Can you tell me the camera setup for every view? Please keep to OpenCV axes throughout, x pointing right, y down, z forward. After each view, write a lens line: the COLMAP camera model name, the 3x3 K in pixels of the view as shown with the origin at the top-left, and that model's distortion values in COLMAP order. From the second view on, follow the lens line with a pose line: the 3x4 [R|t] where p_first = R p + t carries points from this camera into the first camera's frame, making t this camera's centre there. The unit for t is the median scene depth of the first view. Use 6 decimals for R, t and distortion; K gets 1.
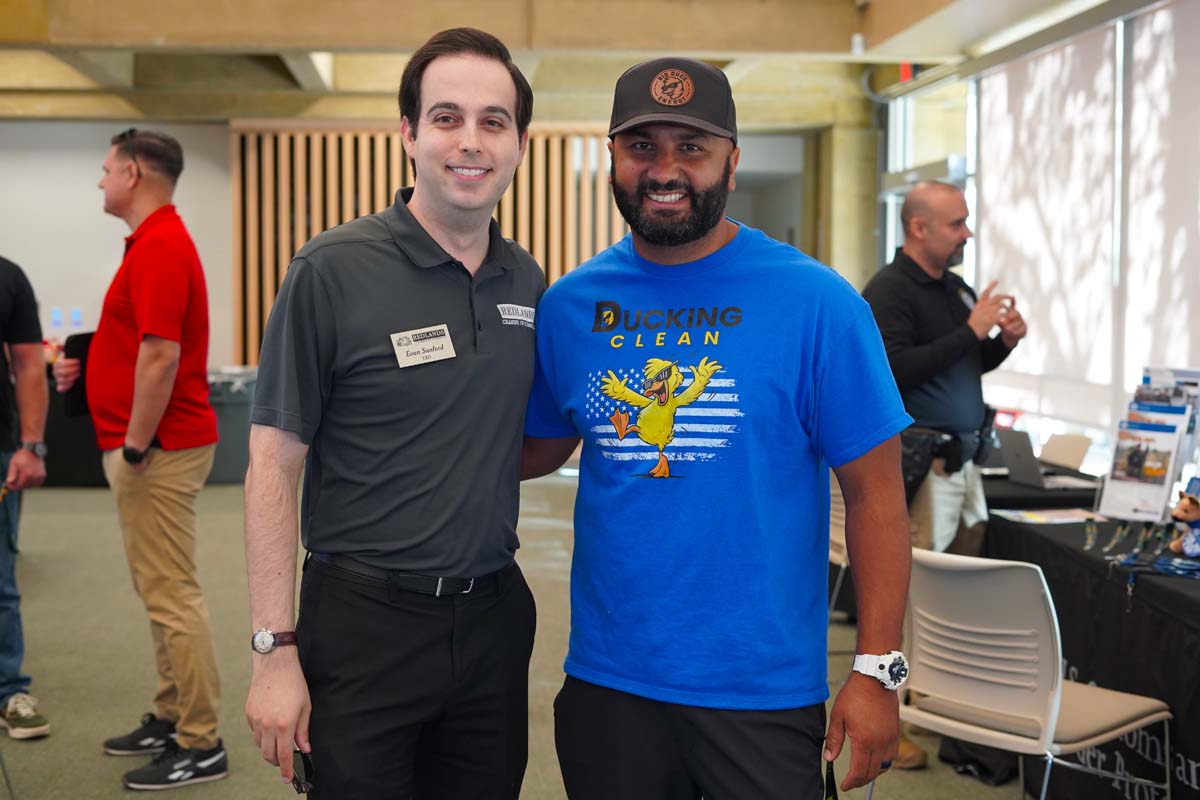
lens RADIAL K [[1751.7, 0, 600.0], [0, 1751.7, 400.0], [0, 0, 1]] dist [-0.028853, 0.030069]
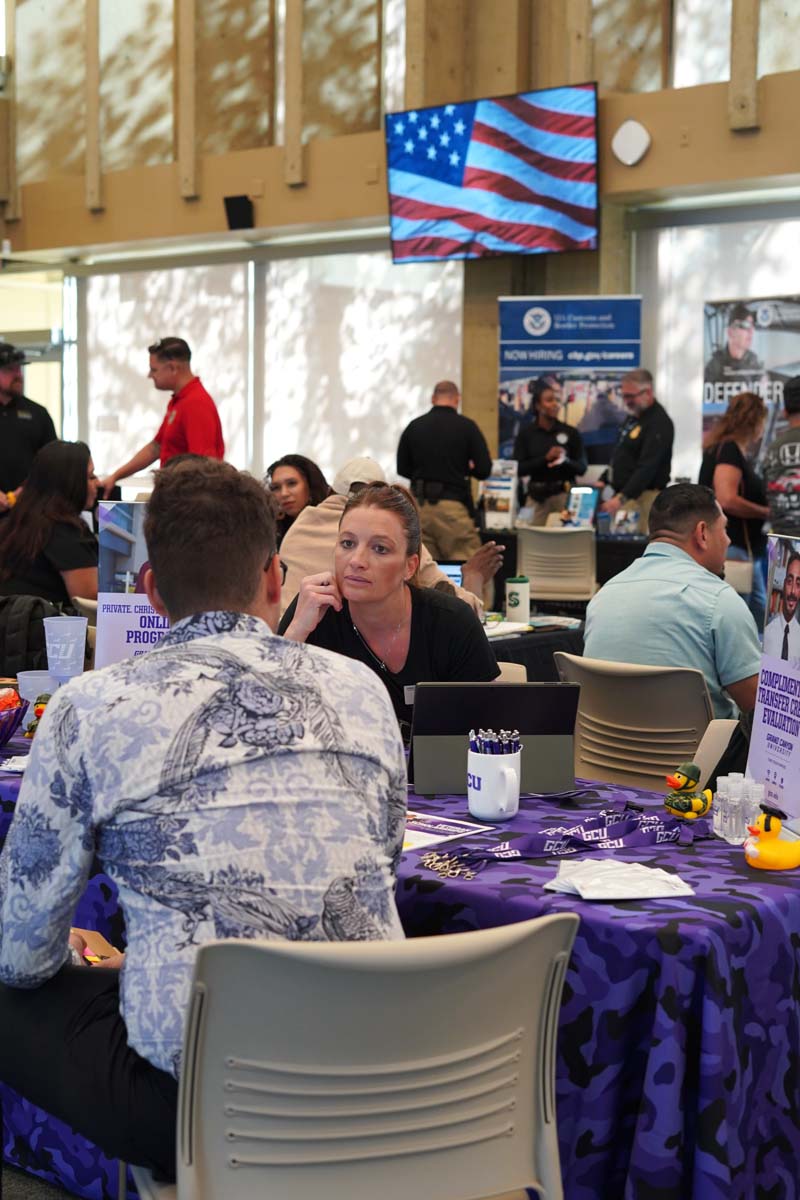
lens RADIAL K [[1751.7, 0, 400.0], [0, 1751.7, 600.0], [0, 0, 1]] dist [-0.028853, 0.030069]
pose [[0.749974, -0.056133, 0.659081, -1.270967], [0.030006, 0.998254, 0.050876, 0.041301], [-0.660786, -0.018380, 0.750349, -0.612172]]
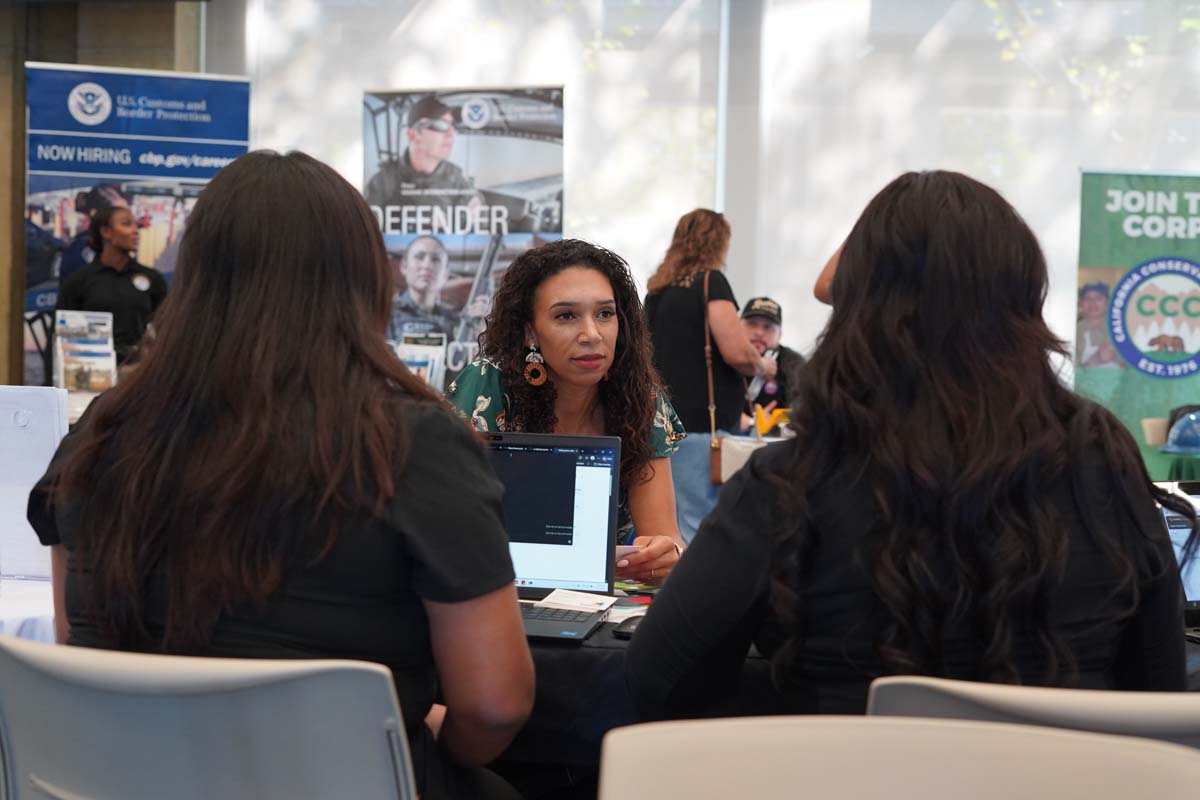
lens RADIAL K [[1751.7, 0, 600.0], [0, 1751.7, 400.0], [0, 0, 1]] dist [-0.028853, 0.030069]
pose [[0.181036, -0.031278, 0.982979, -1.001397], [0.038212, 0.998963, 0.024750, 0.033301], [-0.982734, 0.033081, 0.182044, 0.333521]]
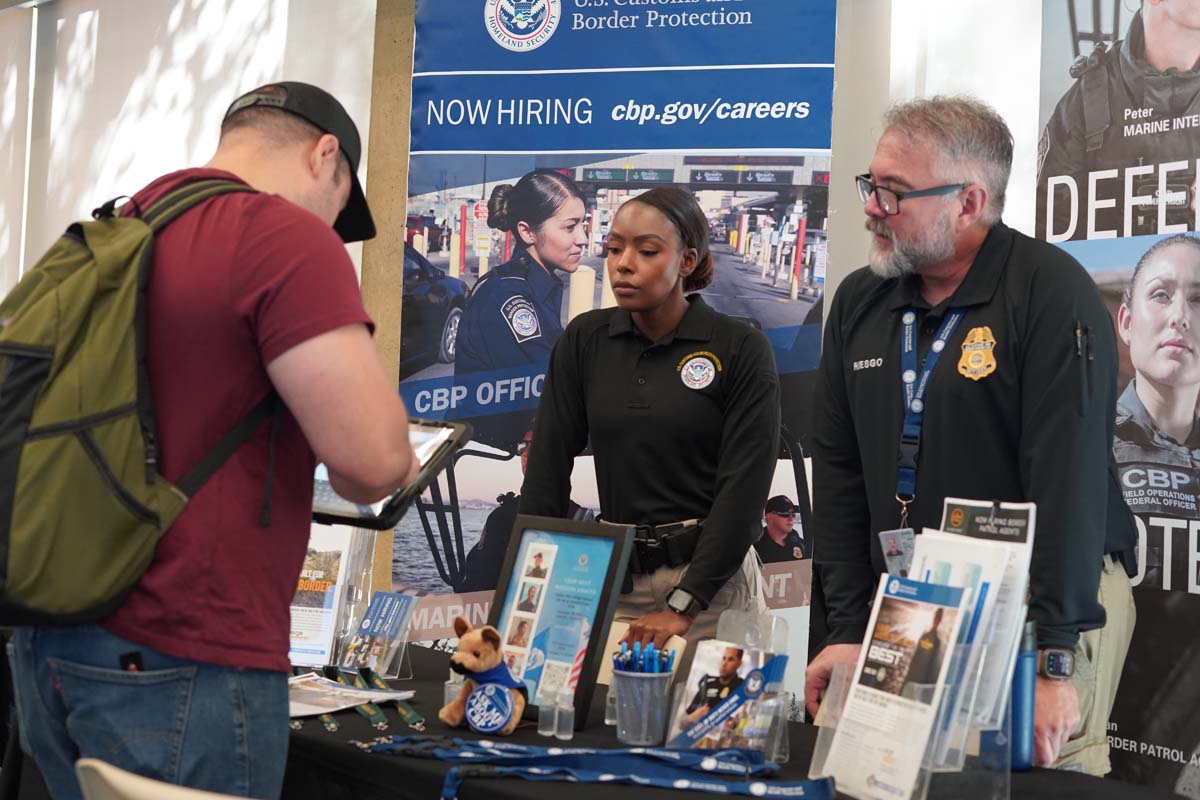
lens RADIAL K [[1751.7, 0, 600.0], [0, 1751.7, 400.0], [0, 0, 1]] dist [-0.028853, 0.030069]
pose [[0.768017, 0.049352, 0.638525, -0.006750], [-0.010262, 0.997847, -0.064782, 0.014082], [-0.640347, 0.043202, 0.766870, 0.441694]]
